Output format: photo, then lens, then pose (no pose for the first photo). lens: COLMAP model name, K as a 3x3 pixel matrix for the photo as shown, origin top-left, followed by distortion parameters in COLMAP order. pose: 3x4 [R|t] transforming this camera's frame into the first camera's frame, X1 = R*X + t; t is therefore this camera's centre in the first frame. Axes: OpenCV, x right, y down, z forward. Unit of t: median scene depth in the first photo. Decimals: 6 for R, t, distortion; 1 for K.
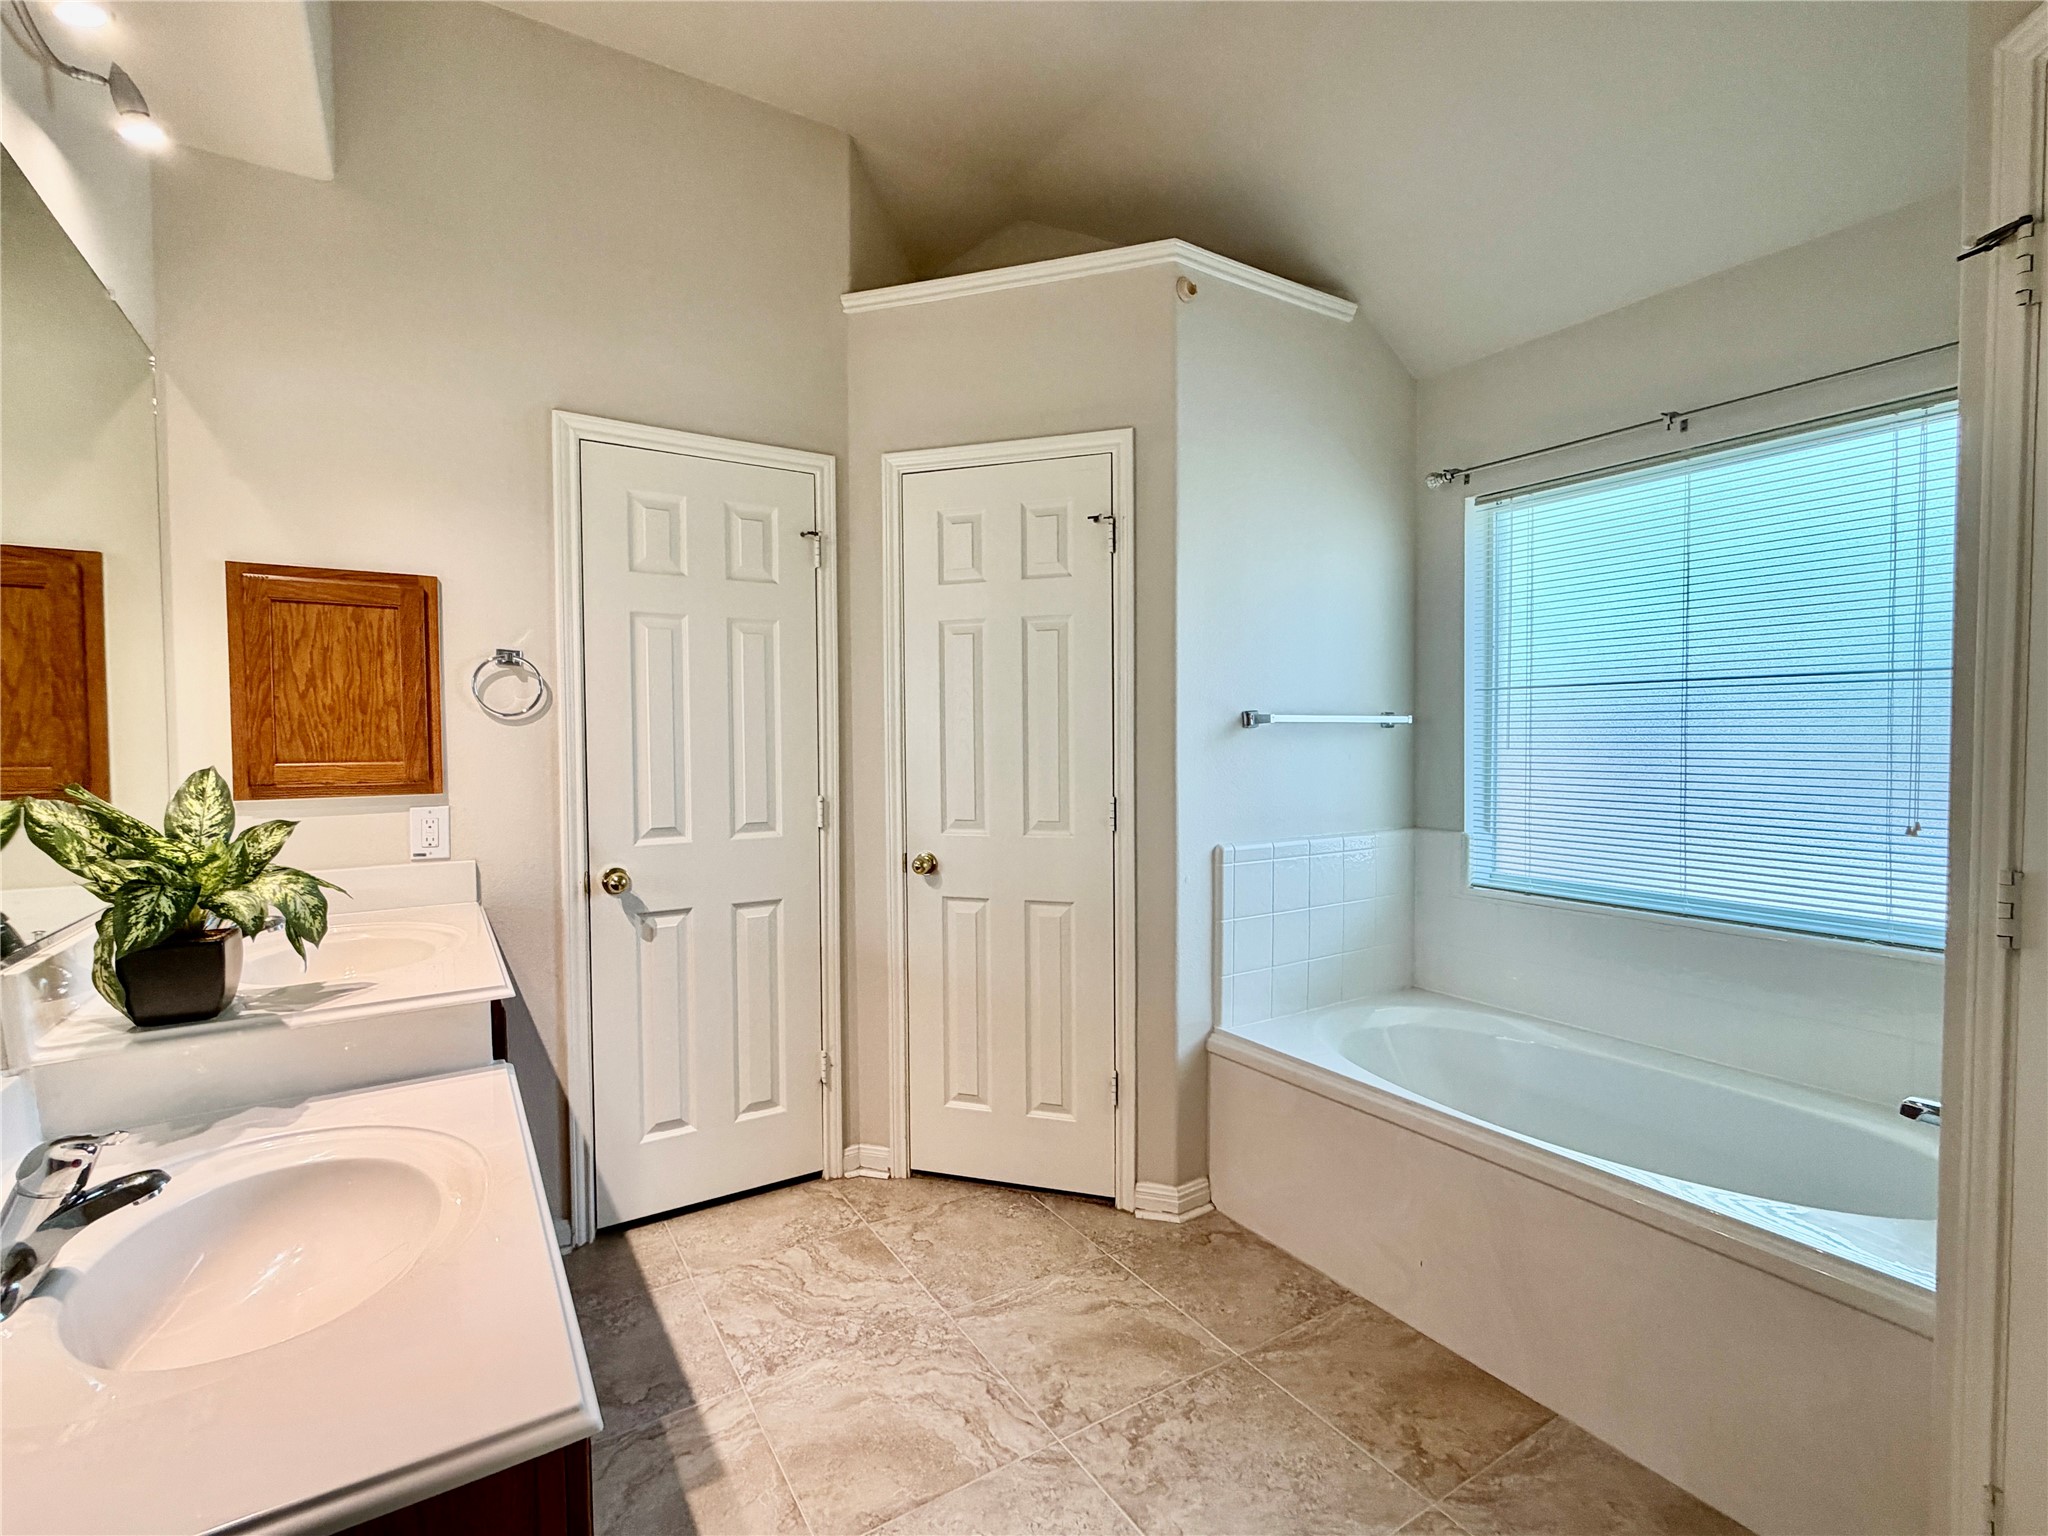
lens RADIAL K [[947.8, 0, 1026.9], [0, 947.8, 770.7], [0, 0, 1]] dist [-0.001415, -0.000181]
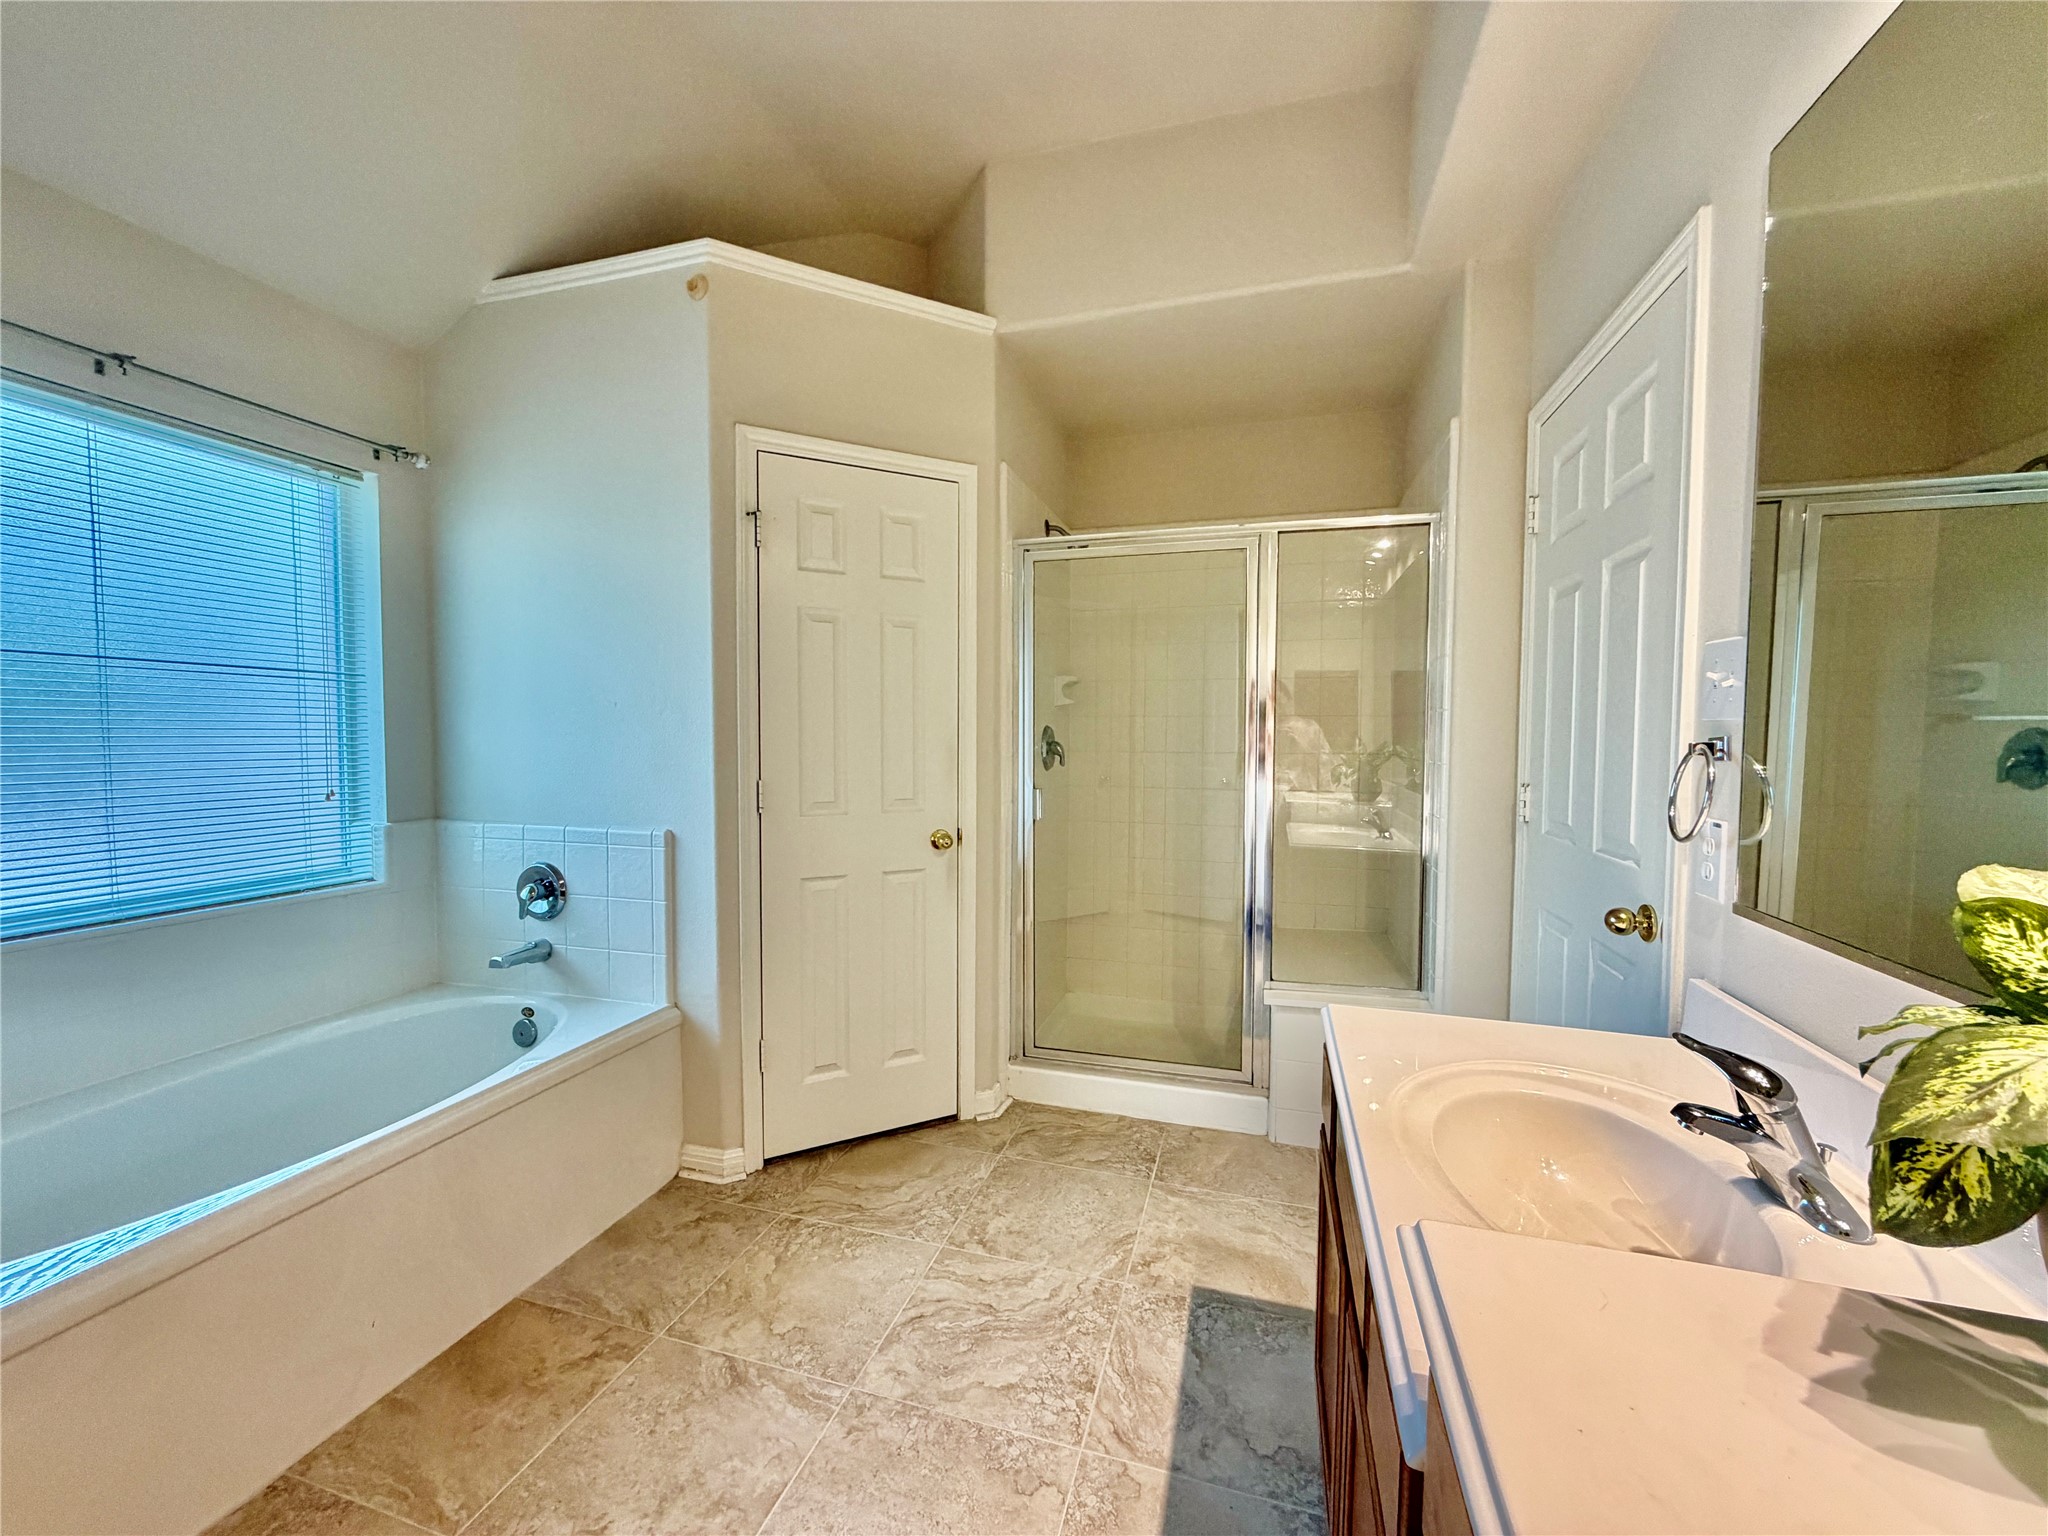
lens RADIAL K [[815.3, 0, 1022.6], [0, 815.3, 769.1], [0, 0, 1]] dist [-0.003311, -0.000422]
pose [[-0.656501, -0.028878, 0.753772, -0.555527], [0.026881, 0.997737, 0.061637, -0.018261], [-0.753846, 0.060727, -0.654239, 1.076676]]
